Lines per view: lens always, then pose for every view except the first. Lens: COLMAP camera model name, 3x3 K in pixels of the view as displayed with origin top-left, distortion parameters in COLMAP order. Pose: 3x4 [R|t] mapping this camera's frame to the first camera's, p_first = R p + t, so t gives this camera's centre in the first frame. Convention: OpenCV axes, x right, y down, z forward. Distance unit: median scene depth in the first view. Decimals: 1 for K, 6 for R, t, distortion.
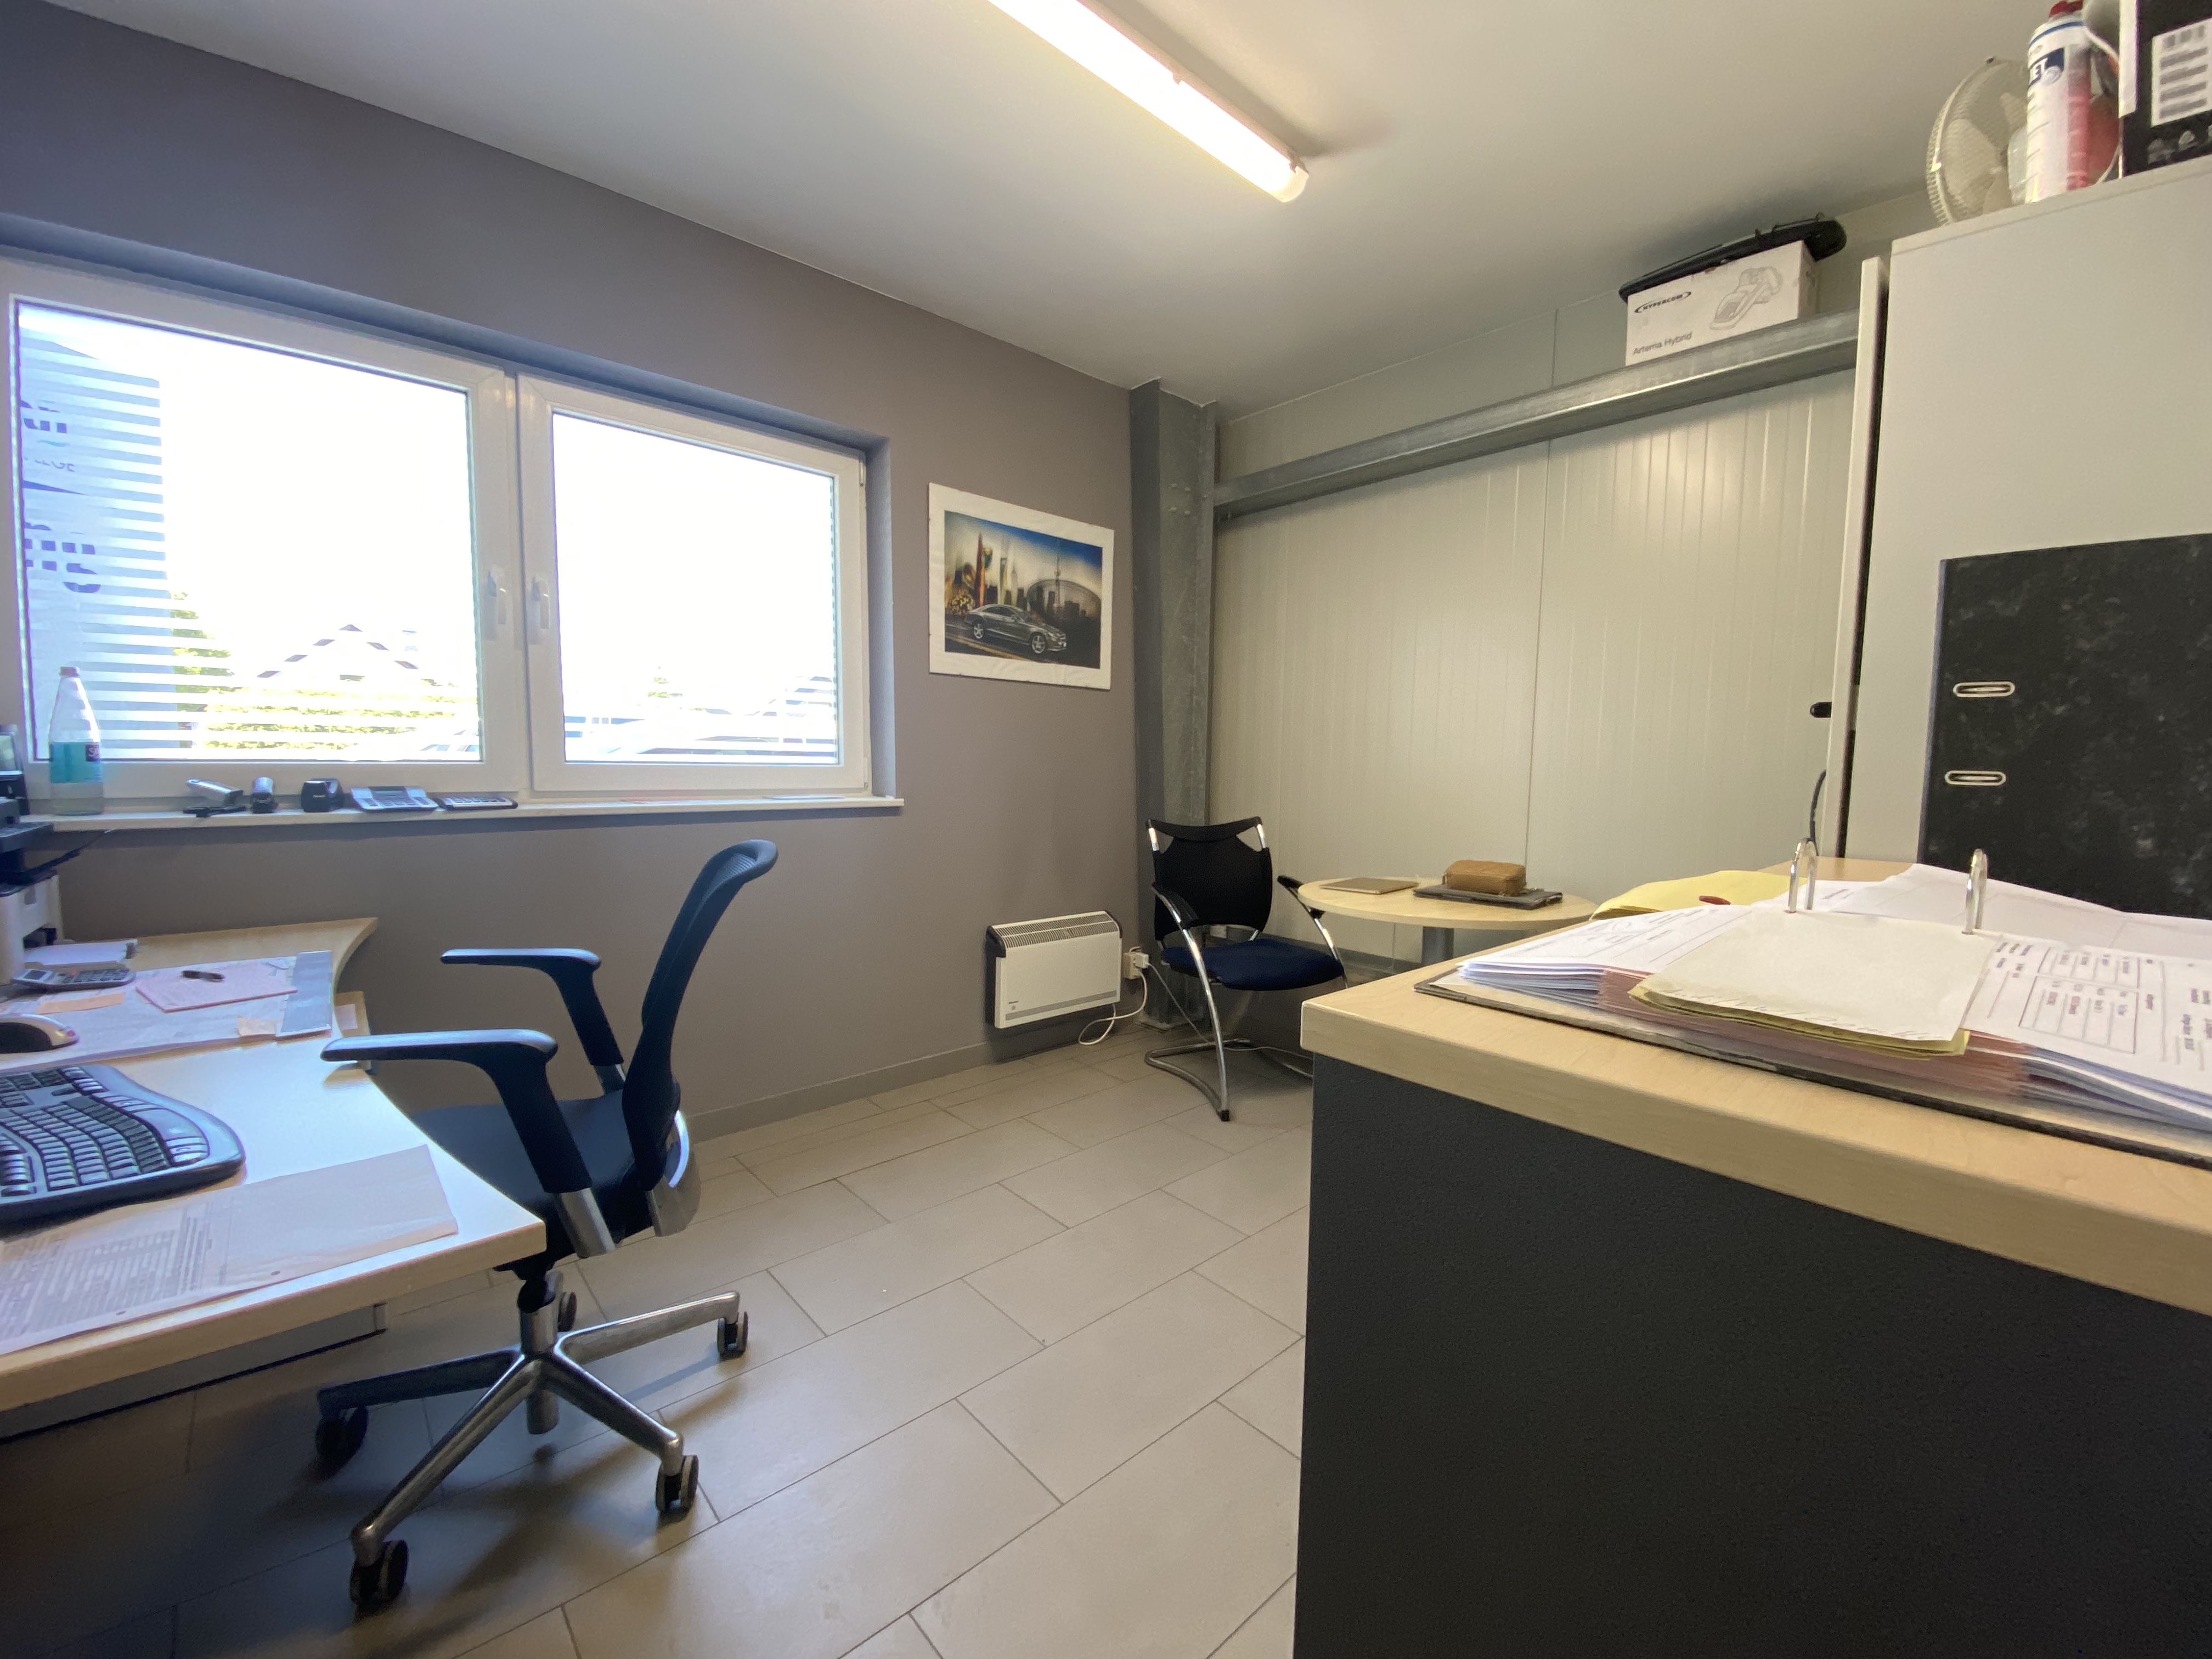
lens RADIAL K [[890.2, 0, 1103.3], [0, 890.2, 820.1], [0, 0, 1]] dist [-0.001554, -0.000177]
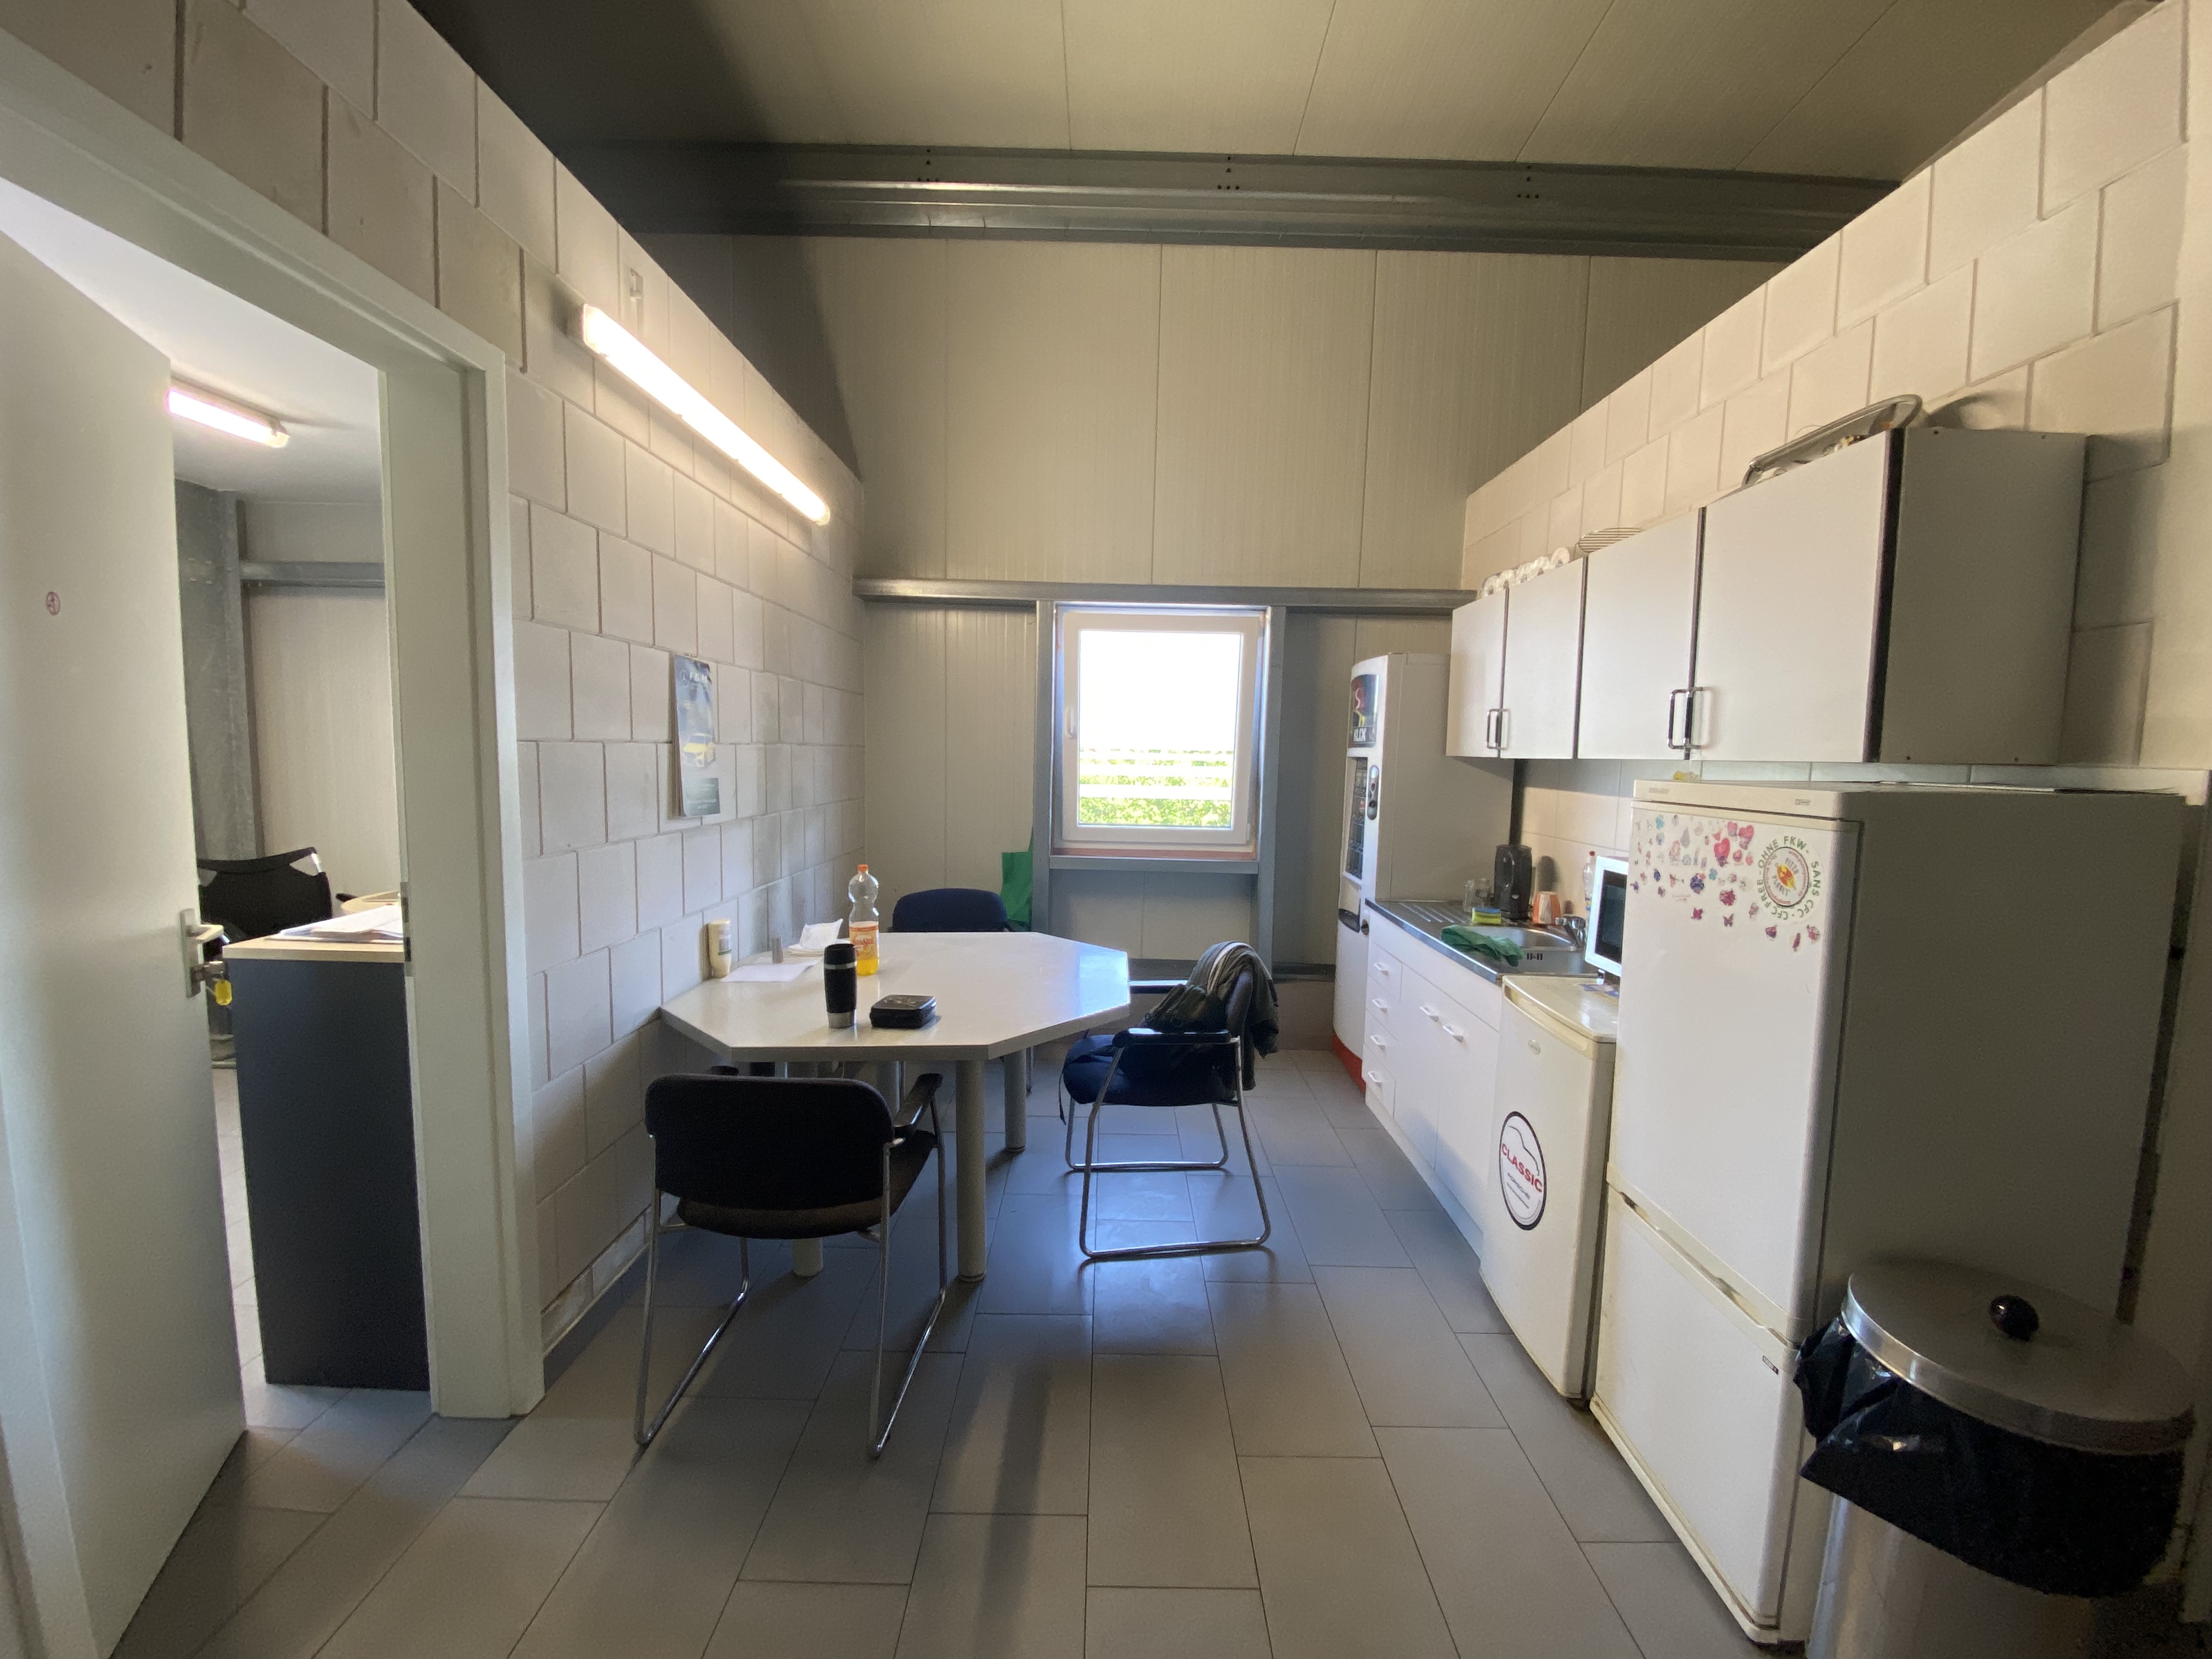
lens RADIAL K [[890.2, 0, 1112.1], [0, 890.2, 828.2], [0, 0, 1]] dist [-0.001554, -0.000177]
pose [[0.662386, -0.053579, 0.747244, -0.005395], [0.055070, 0.998223, 0.022759, 0.002829], [-0.747136, 0.026075, 0.664160, -0.592520]]
